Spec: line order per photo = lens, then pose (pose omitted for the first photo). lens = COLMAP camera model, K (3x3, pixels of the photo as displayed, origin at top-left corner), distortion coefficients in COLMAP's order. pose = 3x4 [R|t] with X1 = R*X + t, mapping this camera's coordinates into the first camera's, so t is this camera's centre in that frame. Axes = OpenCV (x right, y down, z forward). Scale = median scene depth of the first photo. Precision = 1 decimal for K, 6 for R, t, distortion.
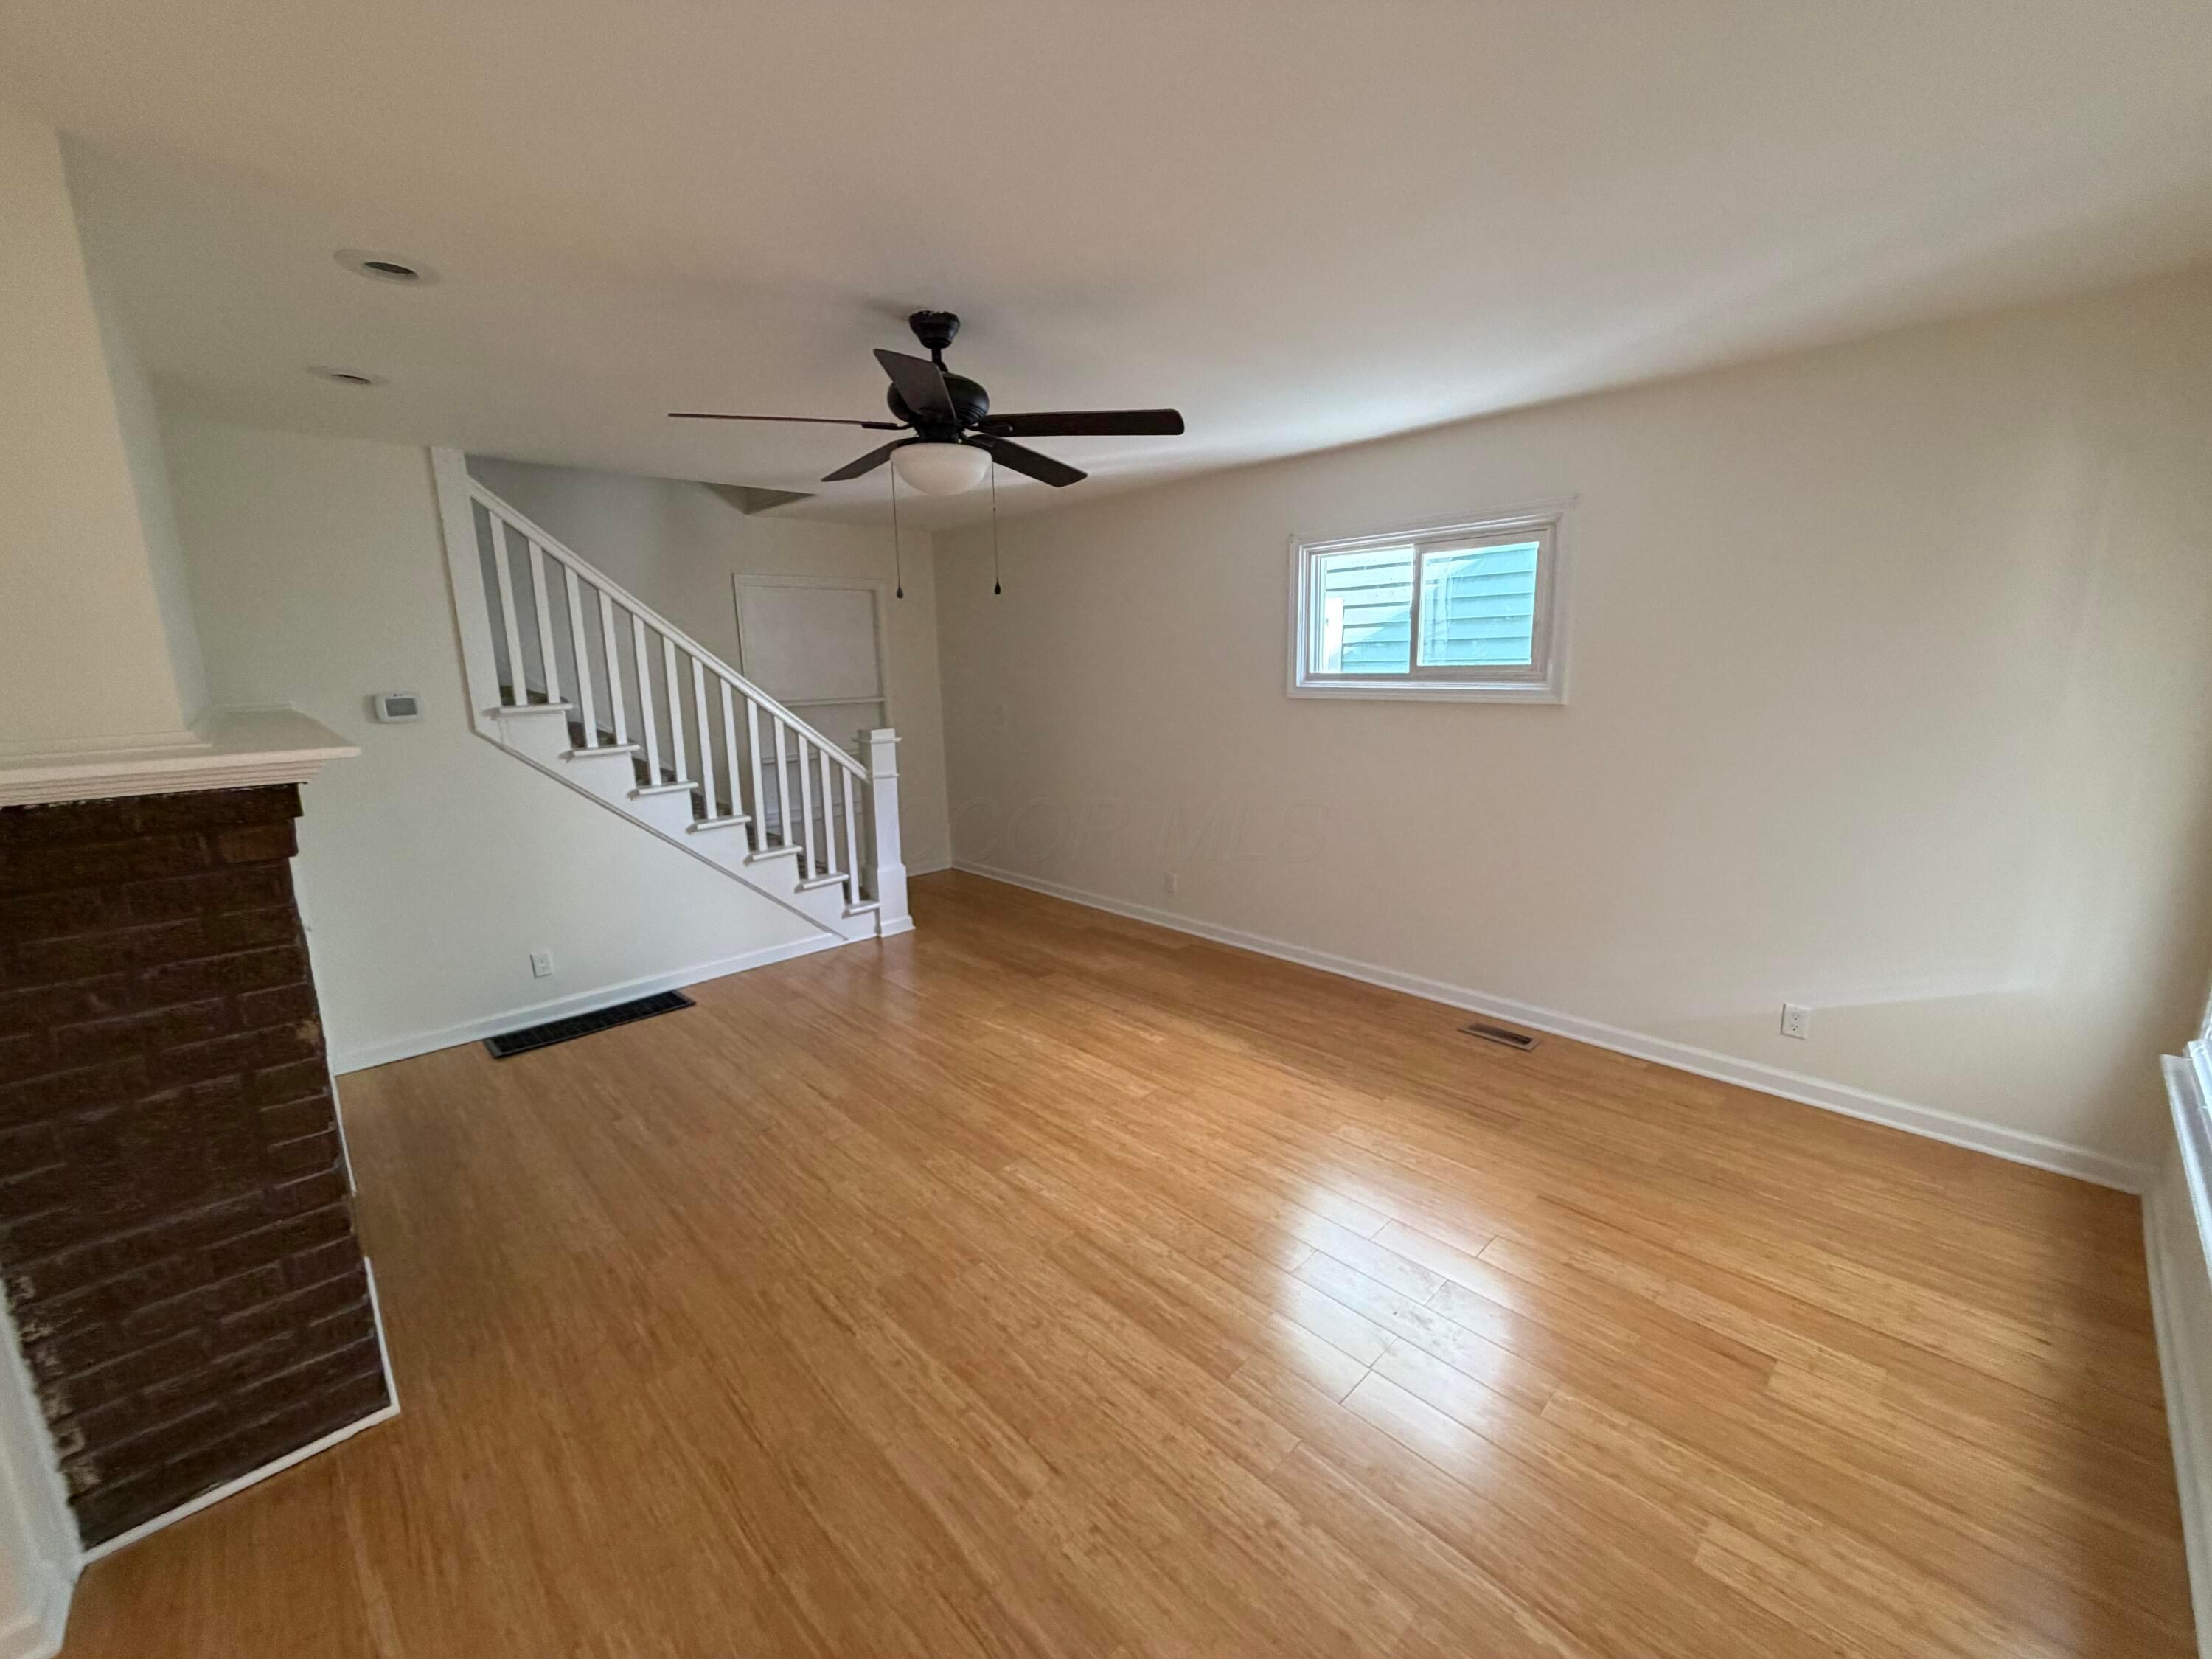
lens RADIAL K [[878.7, 0, 1096.1], [0, 878.7, 825.3], [0, 0, 1]] dist [0.000353, -0.000901]
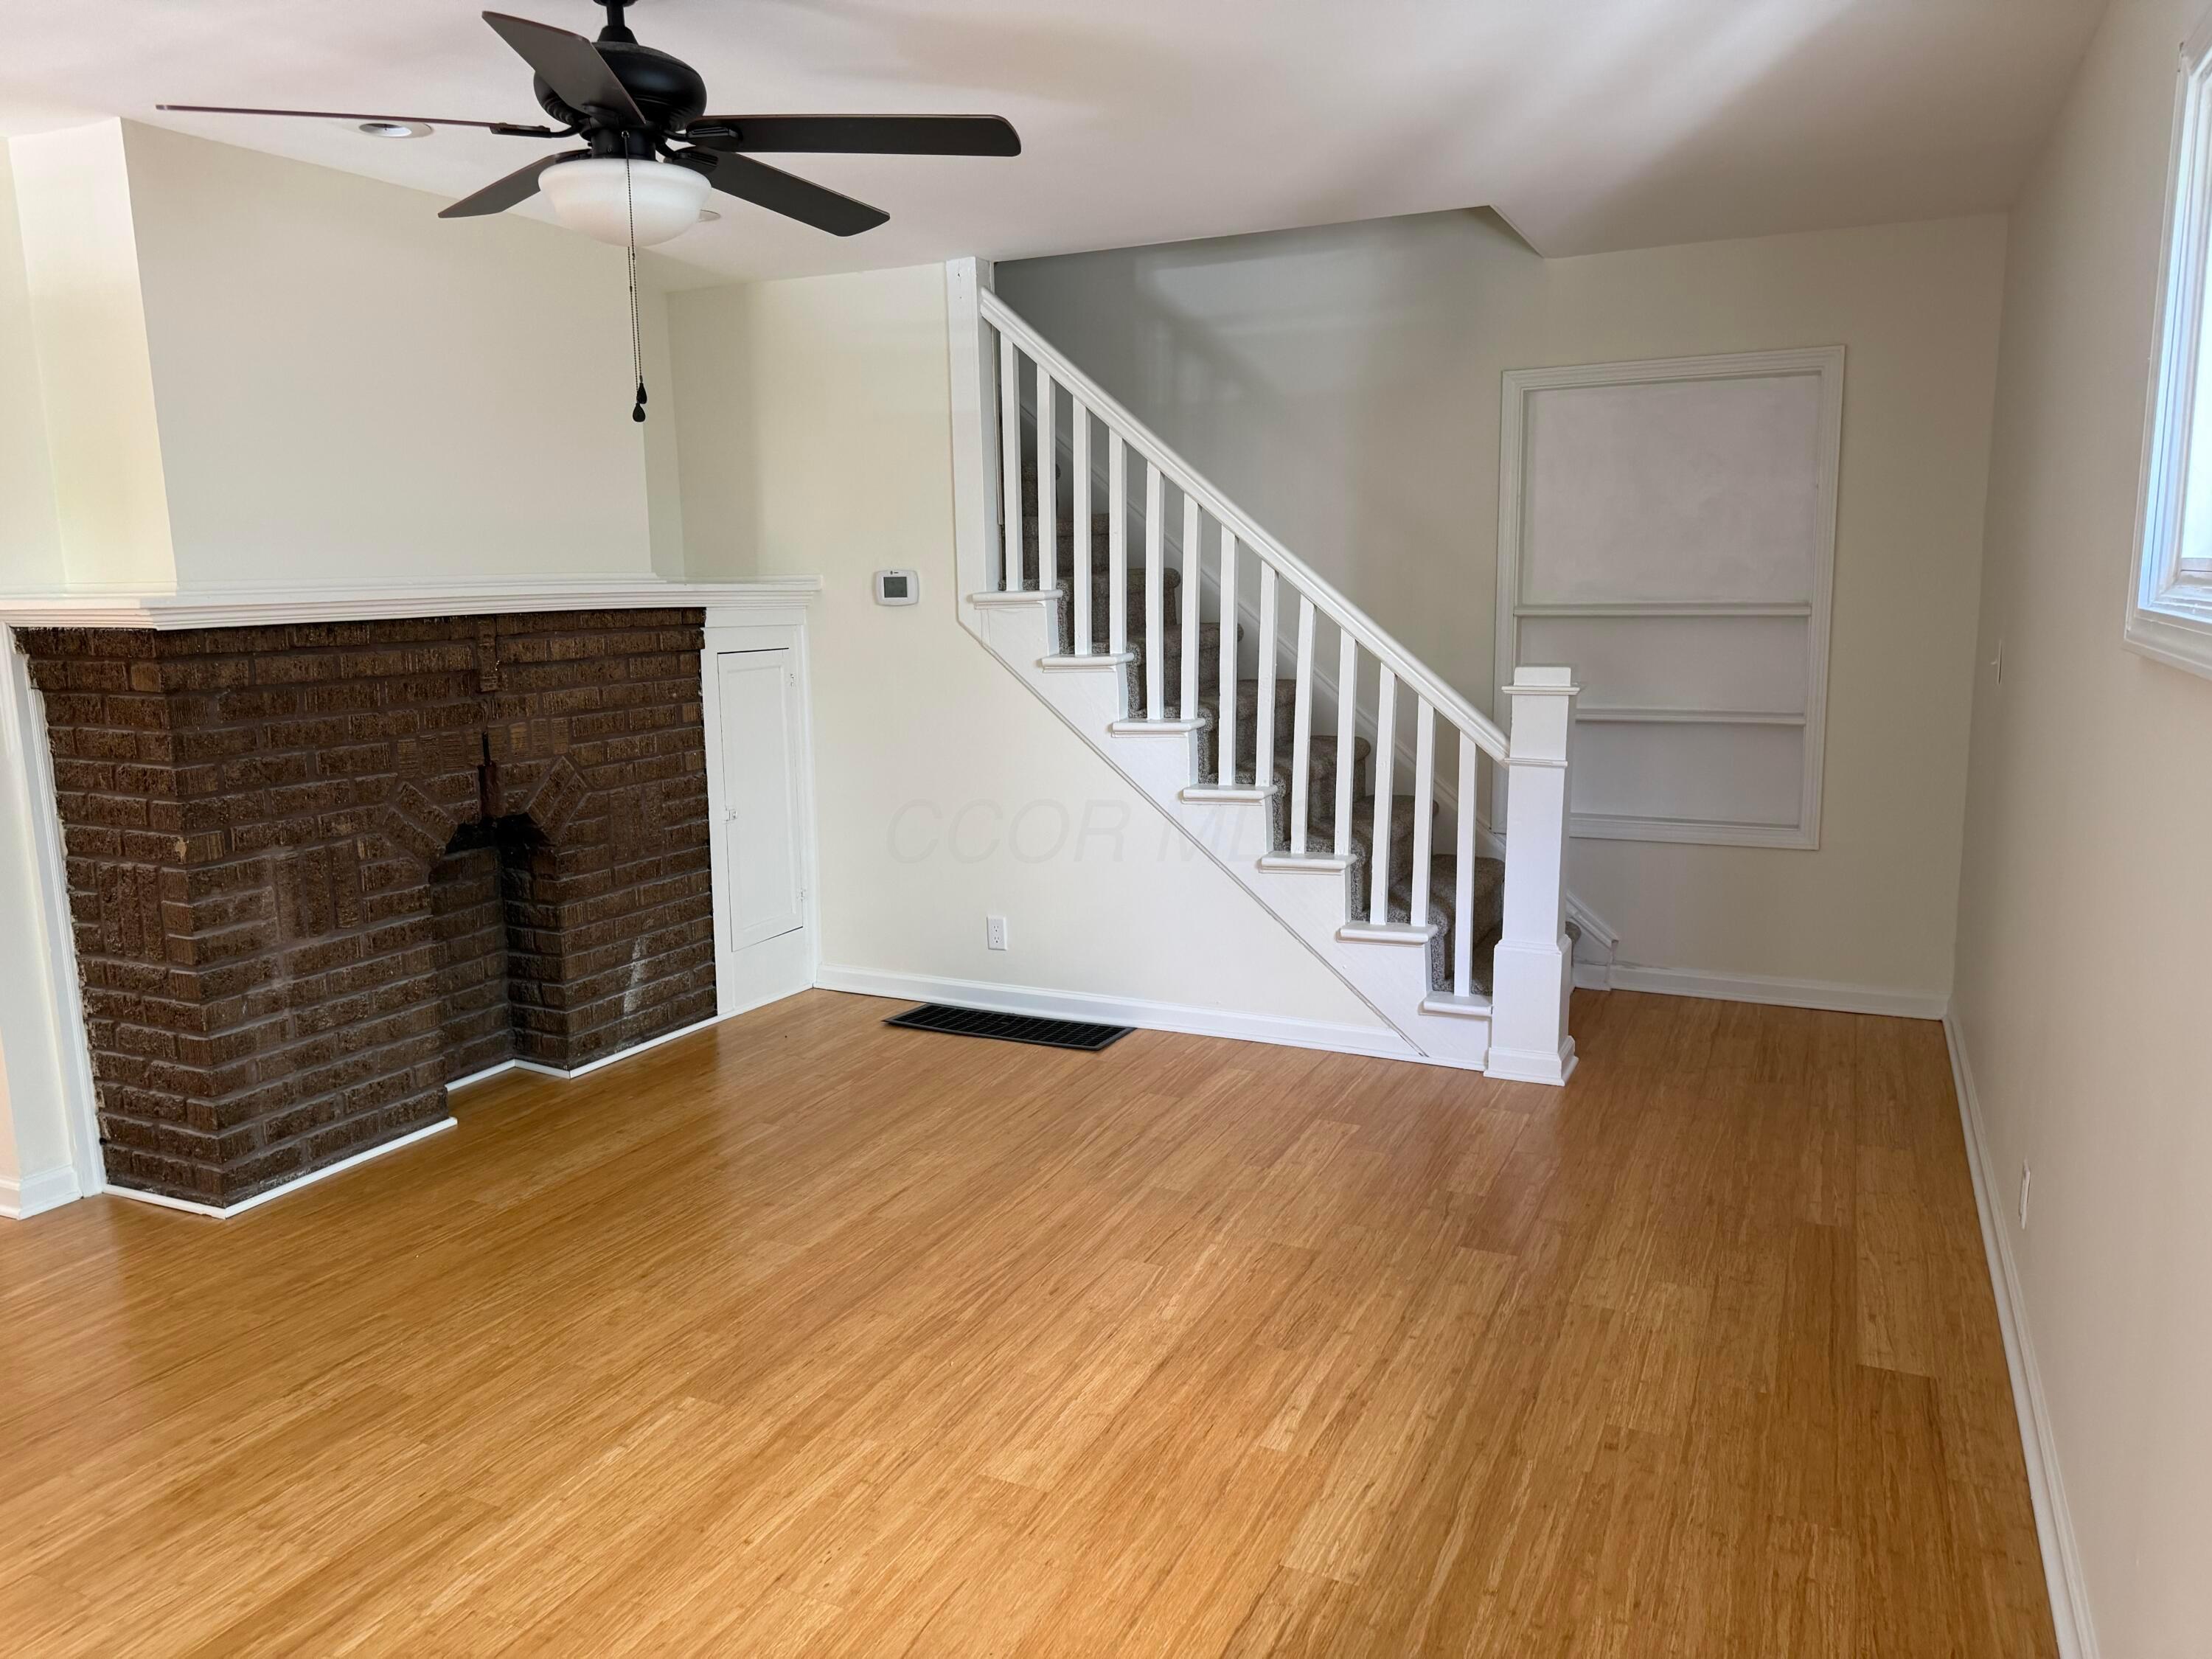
lens RADIAL K [[1556.2, 0, 1107.0], [0, 1556.2, 824.5], [0, 0, 1]] dist [0.031858, -0.019381]
pose [[0.361814, 0.168512, -0.916894, 0.676420], [-0.169914, 0.978973, 0.112872, -0.110448], [0.916635, 0.114954, 0.382839, 0.624940]]
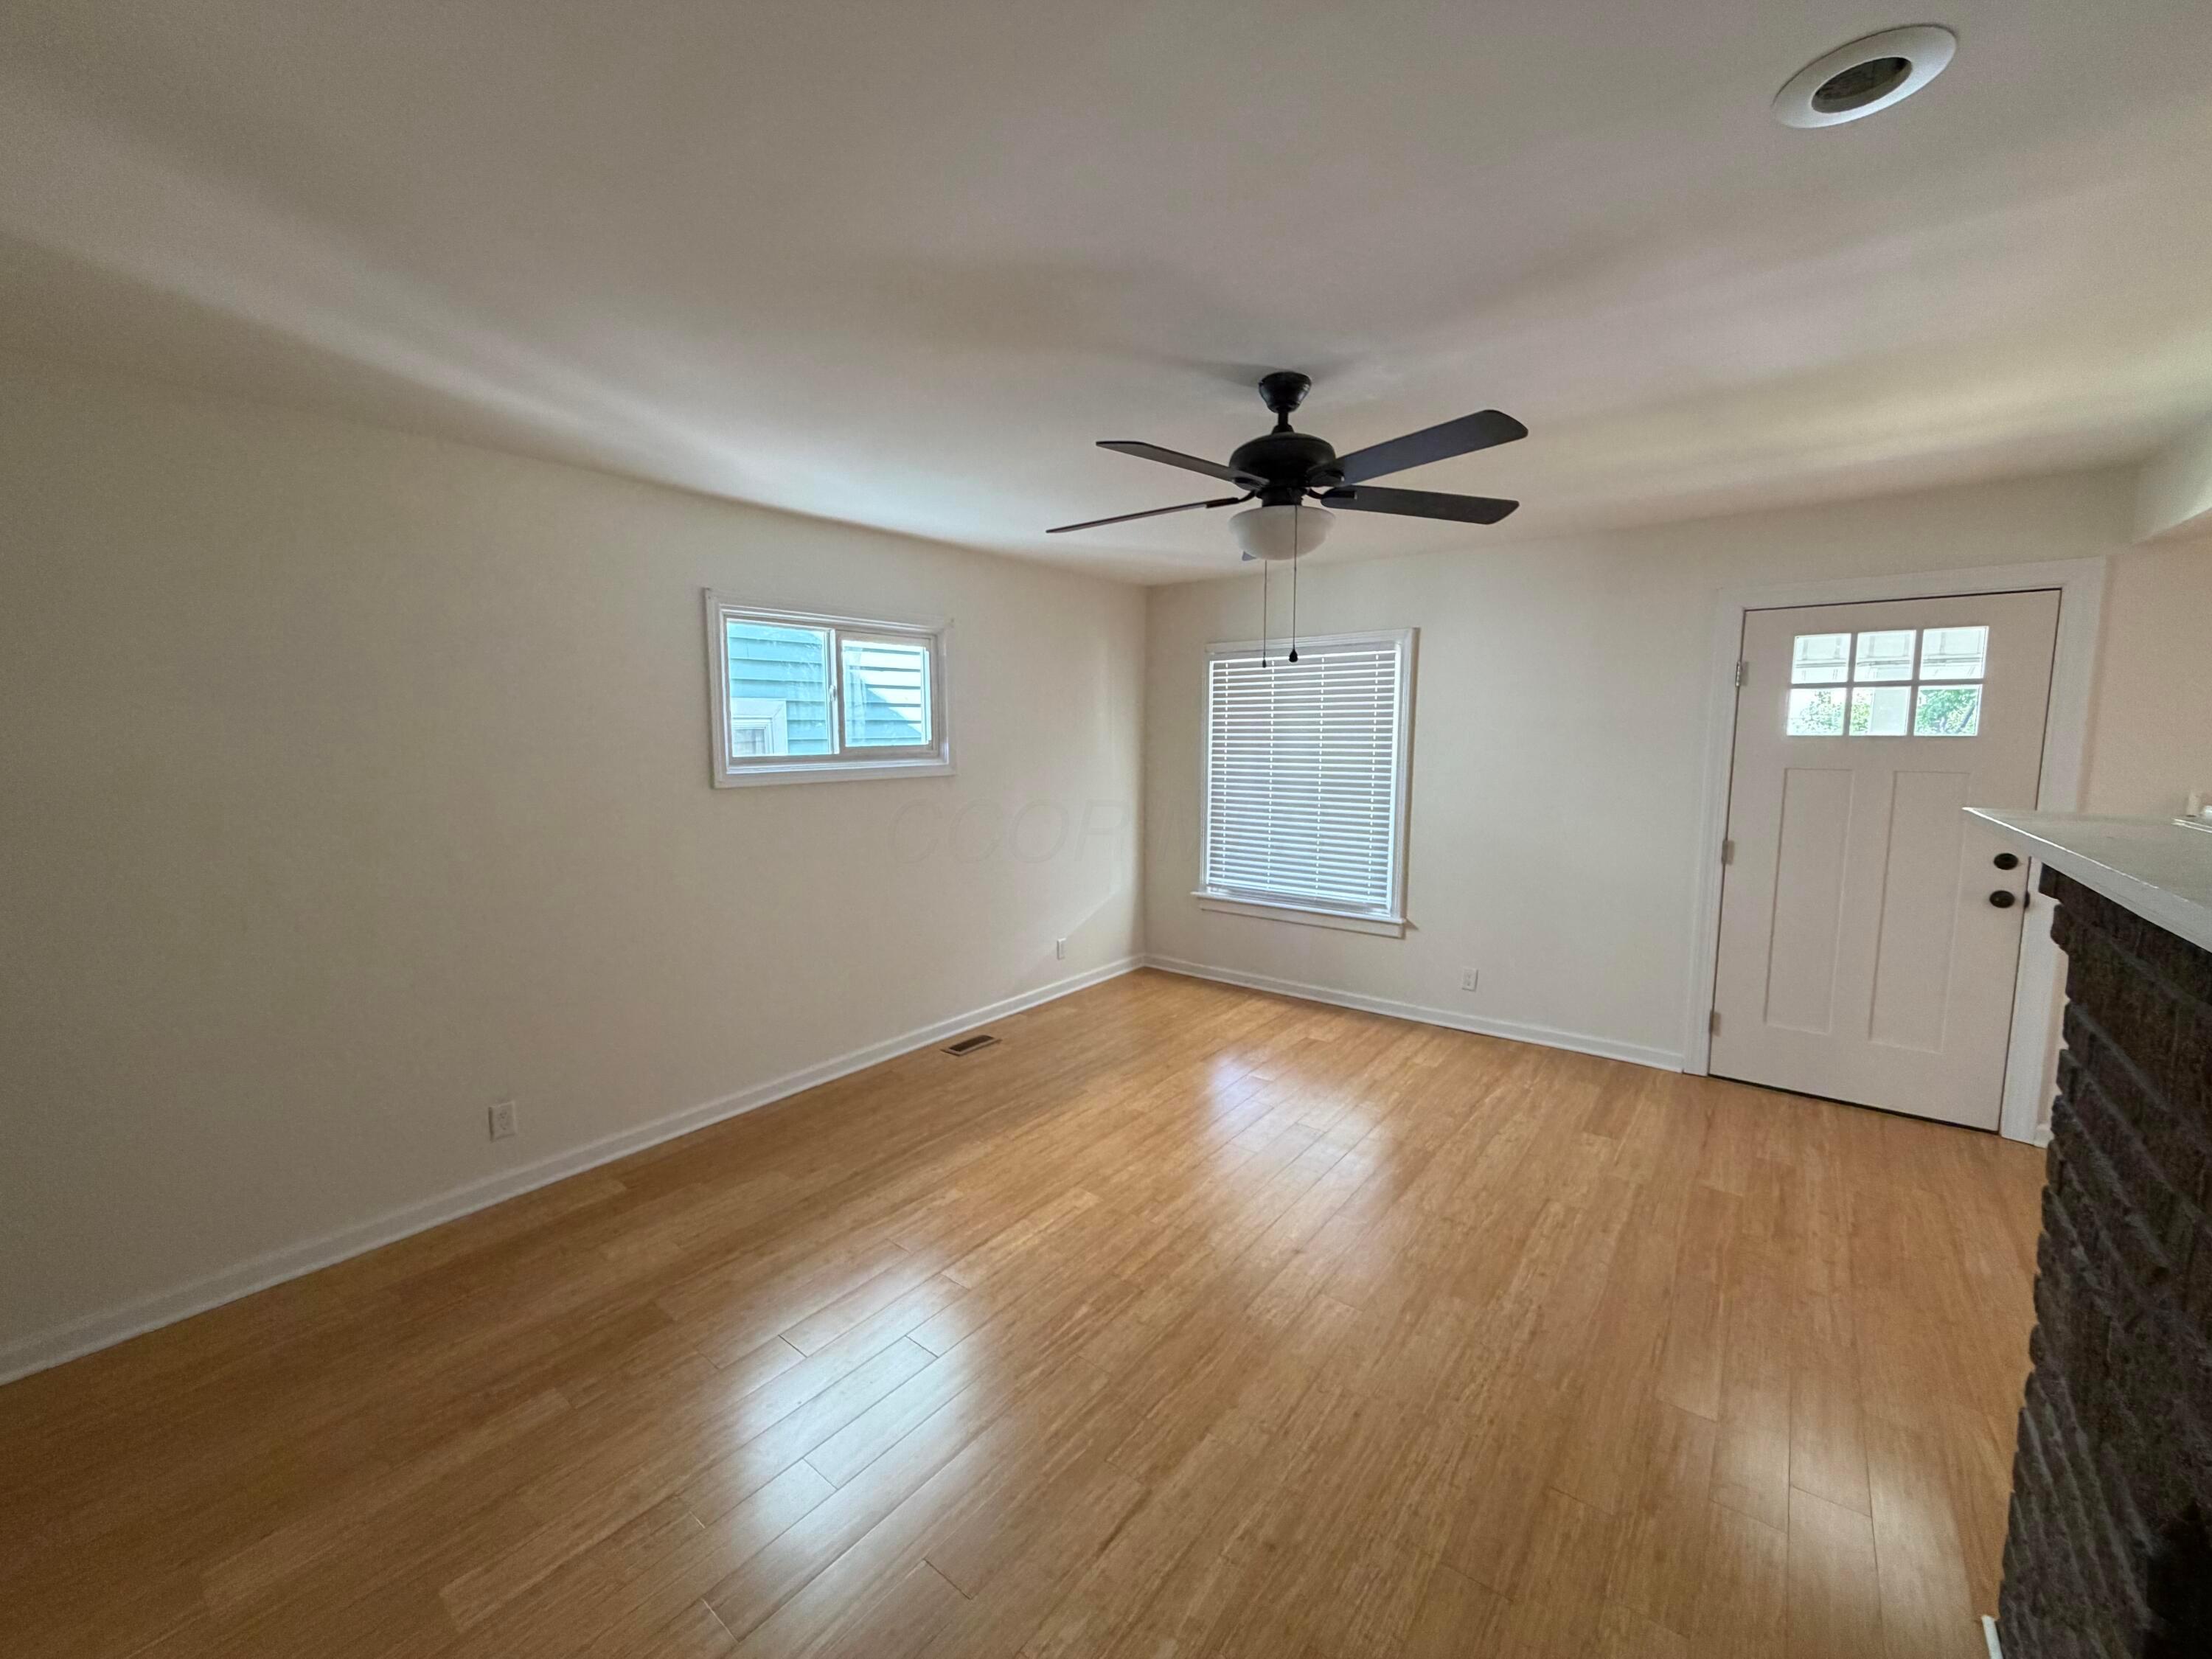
lens RADIAL K [[878.7, 0, 1102.0], [0, 878.7, 823.5], [0, 0, 1]] dist [0.000353, -0.000901]
pose [[-0.139662, -0.086427, 0.986420, -0.742802], [0.192801, 0.974744, 0.112702, -0.162449], [-0.971248, 0.205923, -0.119471, 0.910065]]
